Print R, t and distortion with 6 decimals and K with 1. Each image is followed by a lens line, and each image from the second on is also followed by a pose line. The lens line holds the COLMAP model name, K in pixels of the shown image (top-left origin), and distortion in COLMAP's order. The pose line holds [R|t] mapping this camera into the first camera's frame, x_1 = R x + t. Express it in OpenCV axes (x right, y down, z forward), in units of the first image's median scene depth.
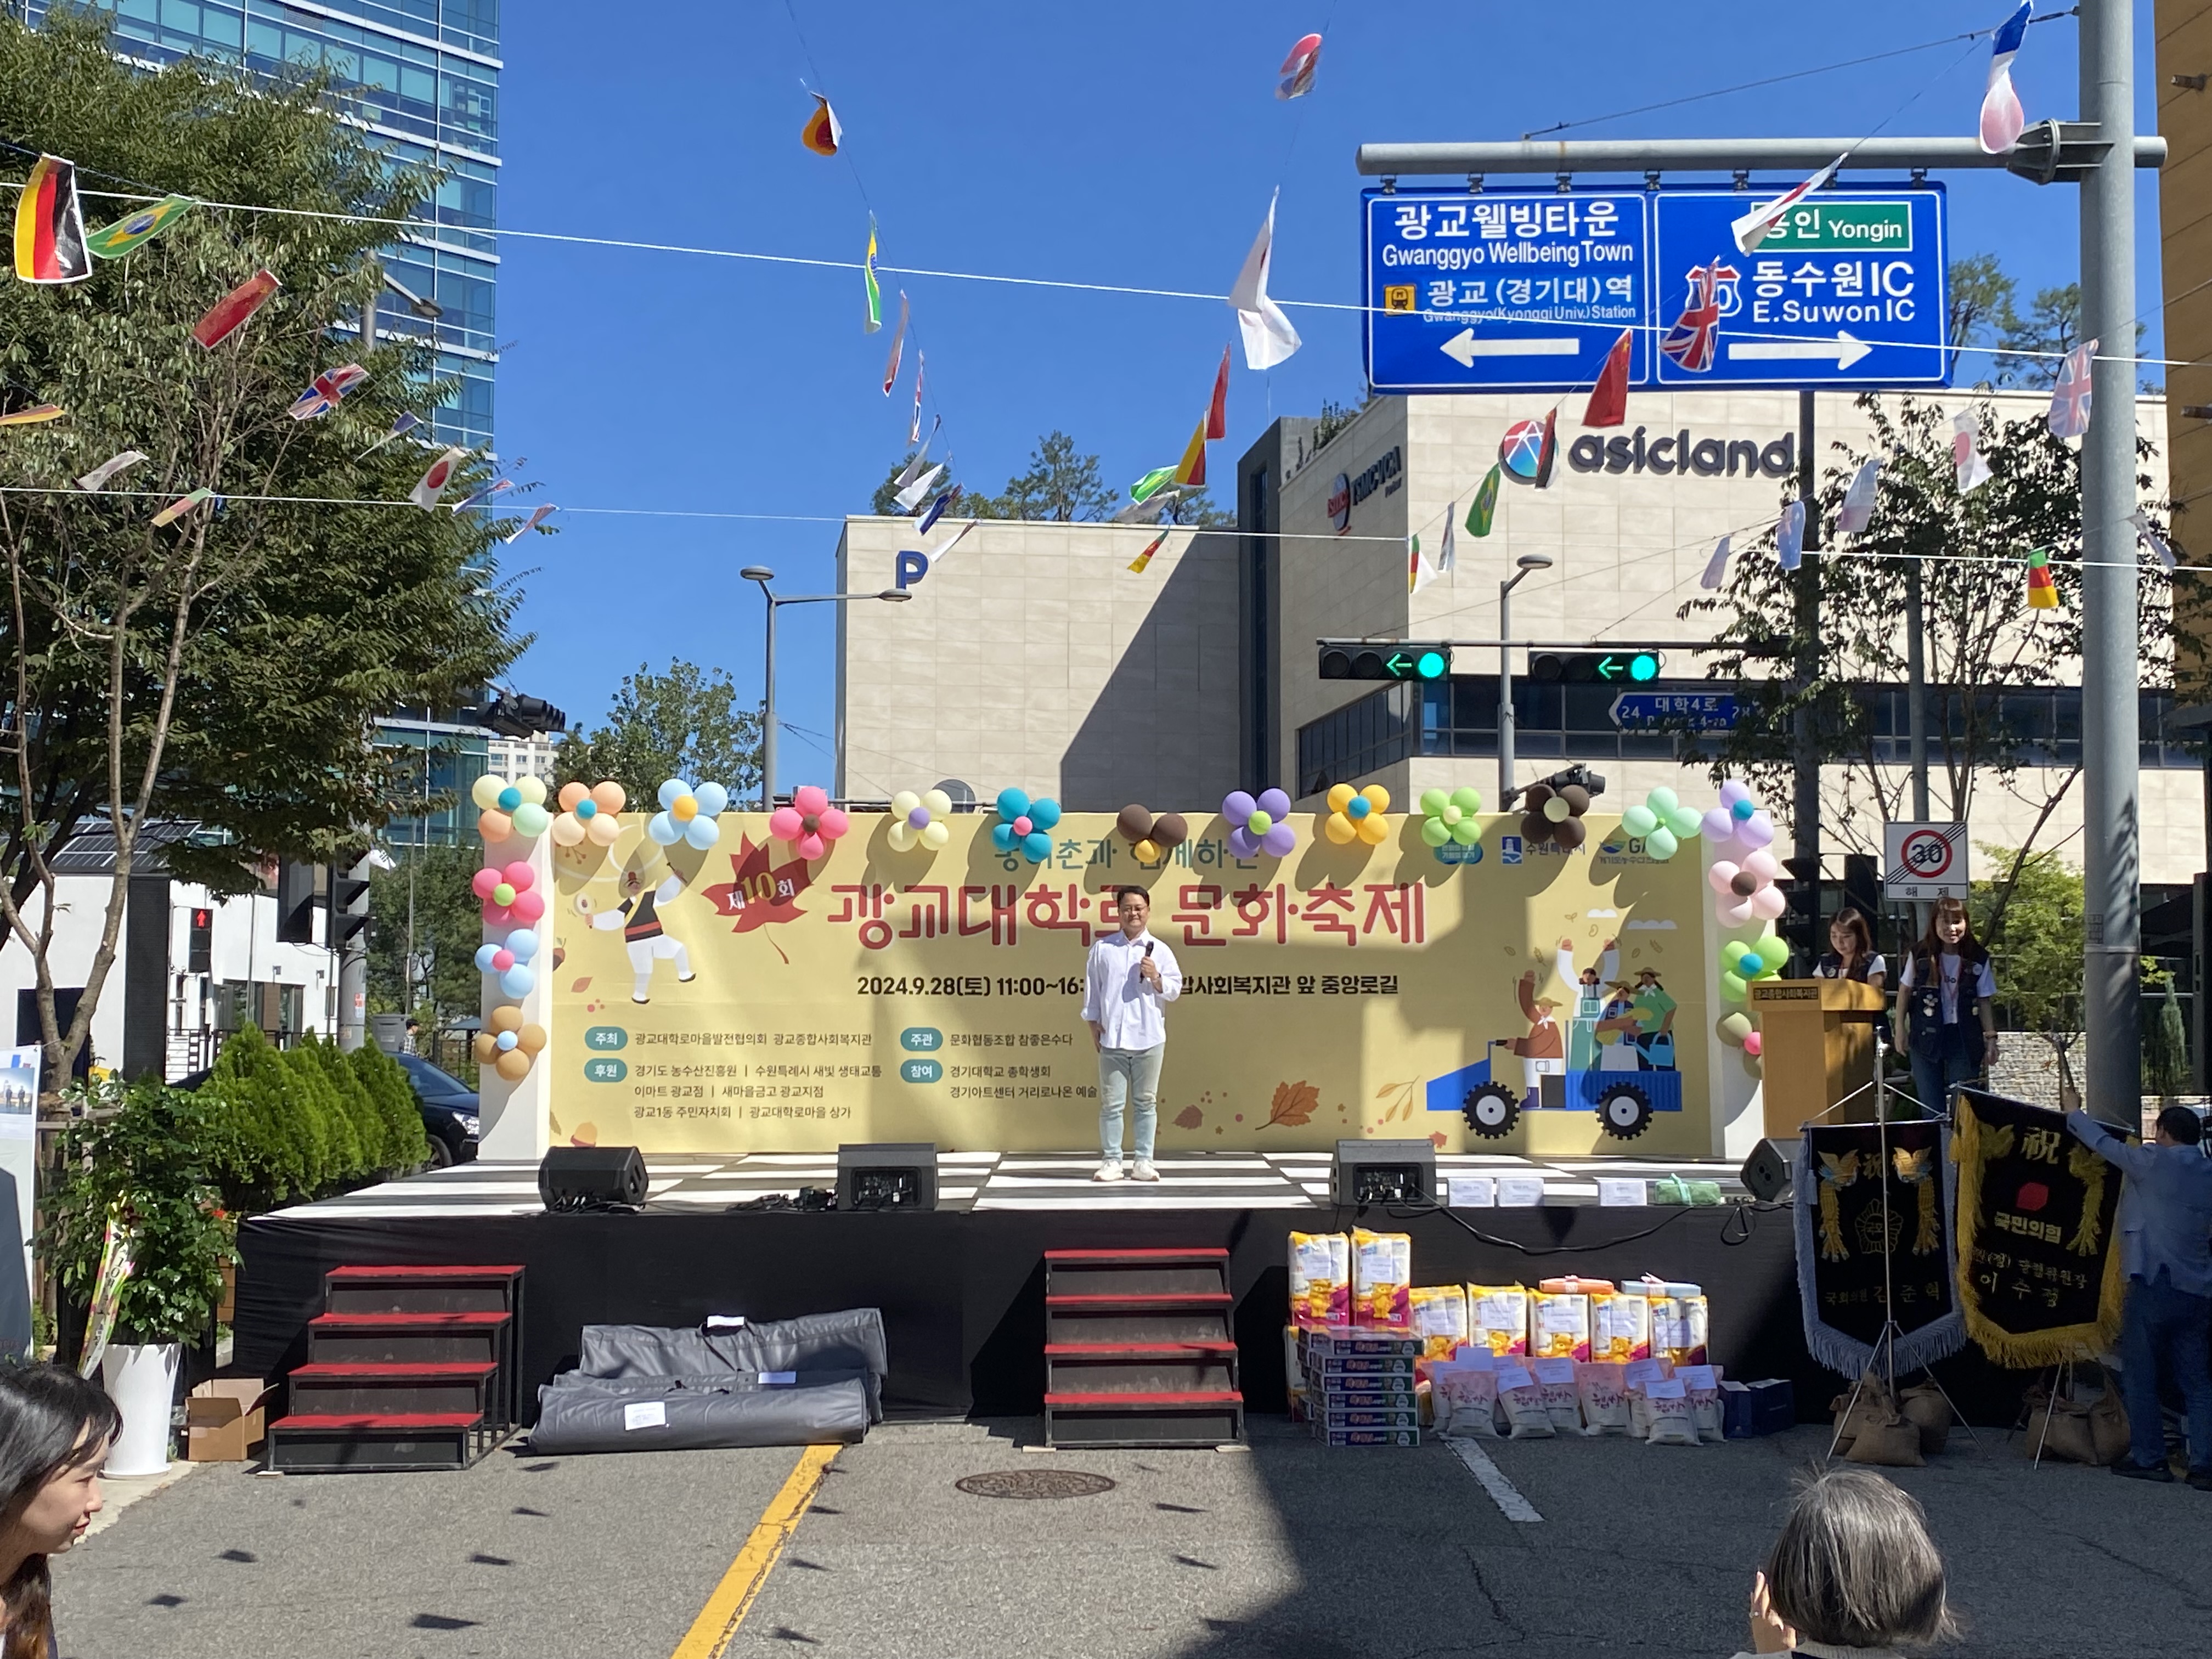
lens RADIAL K [[2676.0, 0, 1093.1], [0, 2676.0, 849.1], [0, 0, 1]] dist [0.113609, 0.000000]
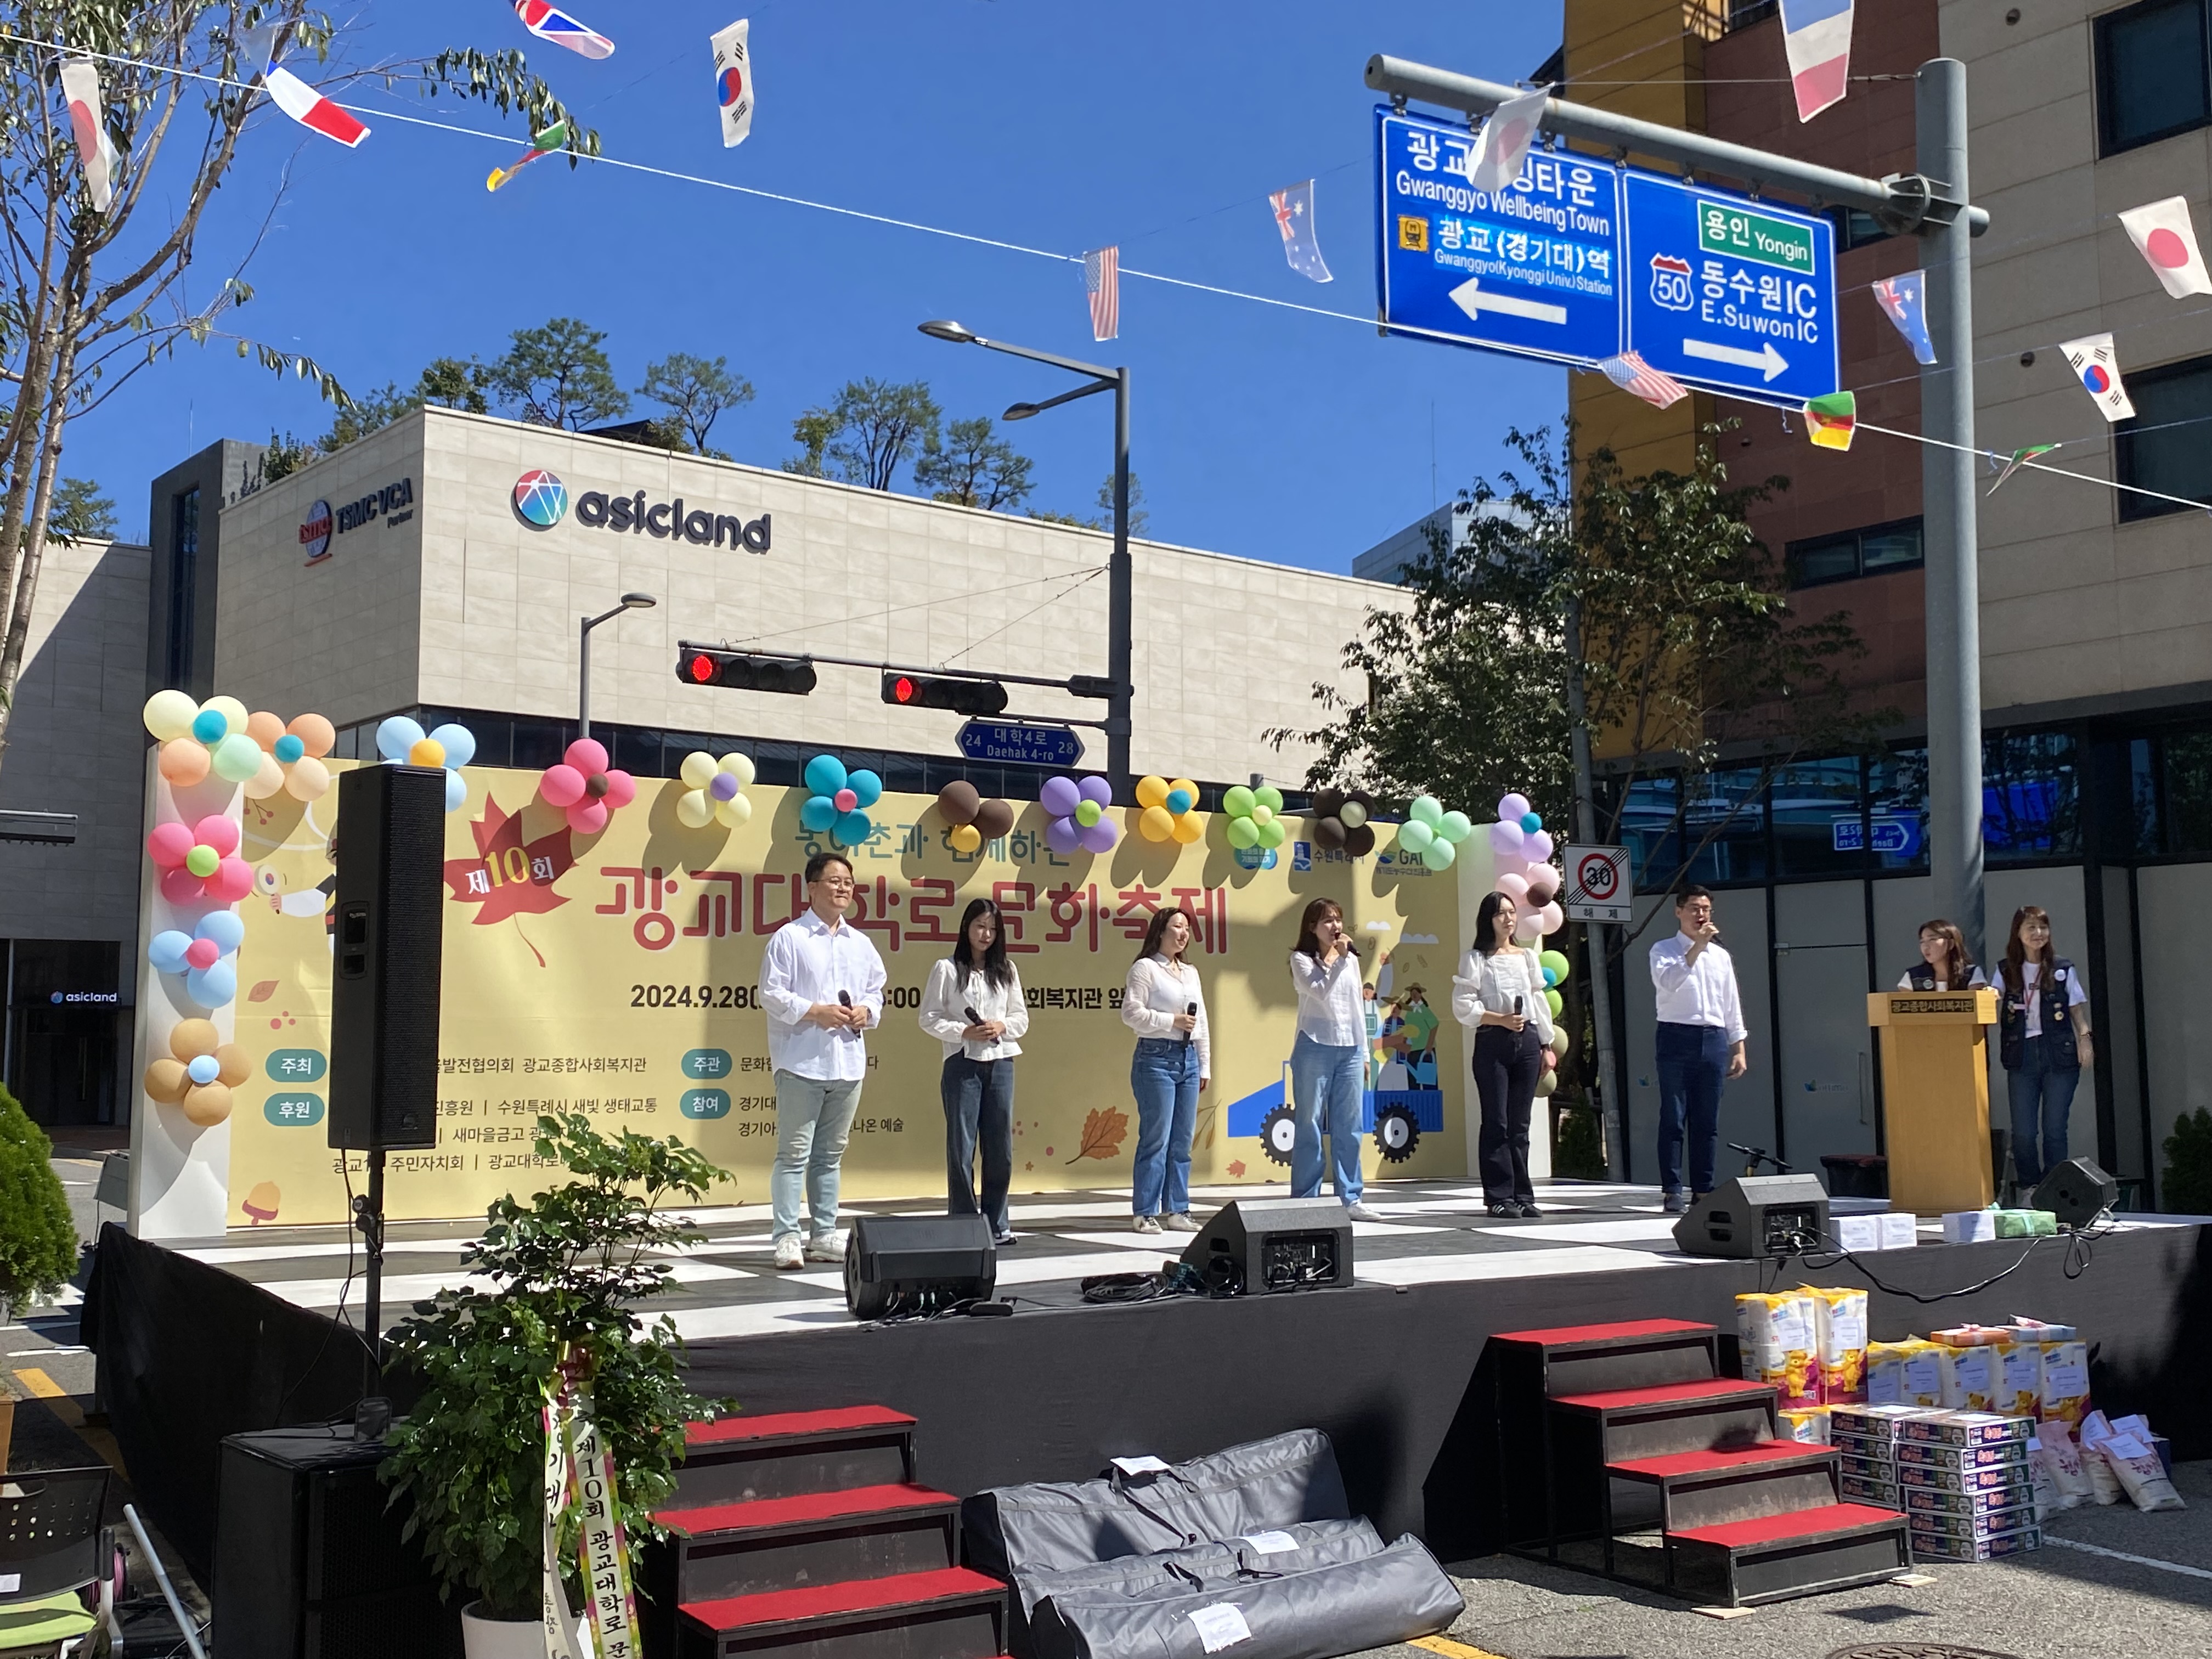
lens RADIAL K [[2325.5, 0, 1105.6], [0, 2325.5, 831.4], [0, 0, 1]] dist [0.082622, 0.000000]
pose [[0.856084, 0.044850, 0.514887, -0.322720], [-0.028937, 0.998824, -0.038890, 0.025390], [-0.516026, 0.018394, 0.856375, 0.339537]]
